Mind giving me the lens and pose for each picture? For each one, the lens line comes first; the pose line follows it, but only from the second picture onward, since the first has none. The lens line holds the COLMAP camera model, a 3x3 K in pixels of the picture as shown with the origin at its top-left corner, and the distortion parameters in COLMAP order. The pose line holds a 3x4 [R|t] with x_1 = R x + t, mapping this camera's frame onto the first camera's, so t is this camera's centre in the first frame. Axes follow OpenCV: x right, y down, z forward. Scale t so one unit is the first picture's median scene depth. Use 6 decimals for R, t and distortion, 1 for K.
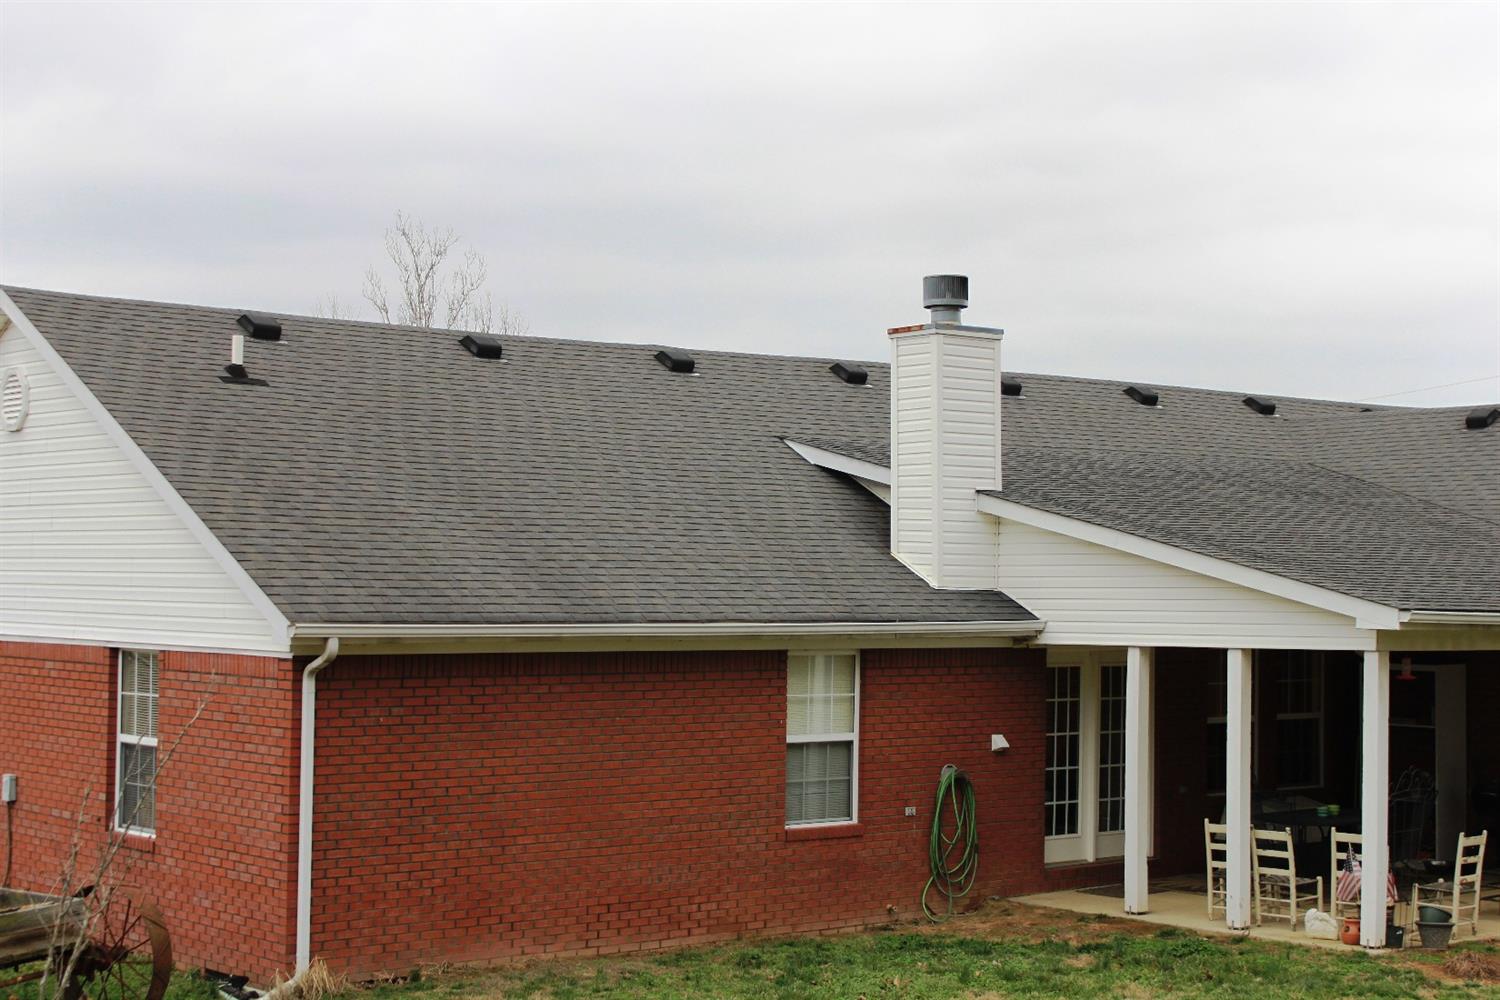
lens RADIAL K [[2421.7, 0, 758.8], [0, 2421.7, 503.5], [0, 0, 1]] dist [0.000964, 0.000000]
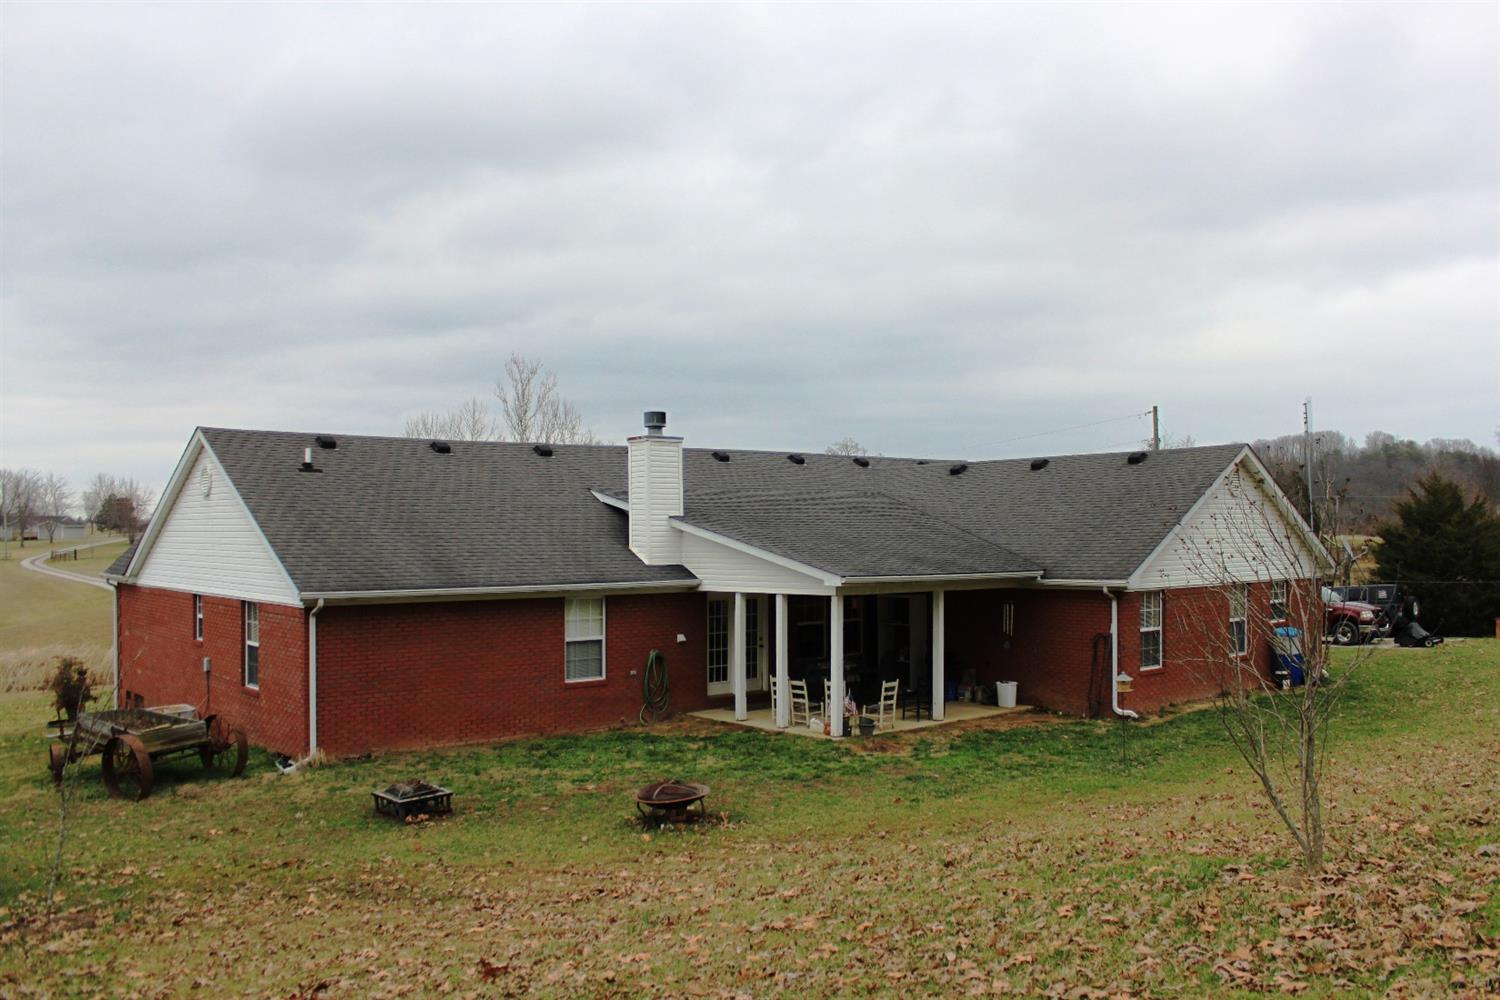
lens RADIAL K [[1246.2, 0, 743.6], [0, 1246.2, 504.9], [0, 0, 1]] dist [-0.153392, 0.136721]
pose [[0.999851, -0.013206, 0.011101, 0.155483], [0.013080, 0.999851, 0.011267, -0.028785], [-0.011248, -0.011120, 0.999875, -0.065280]]
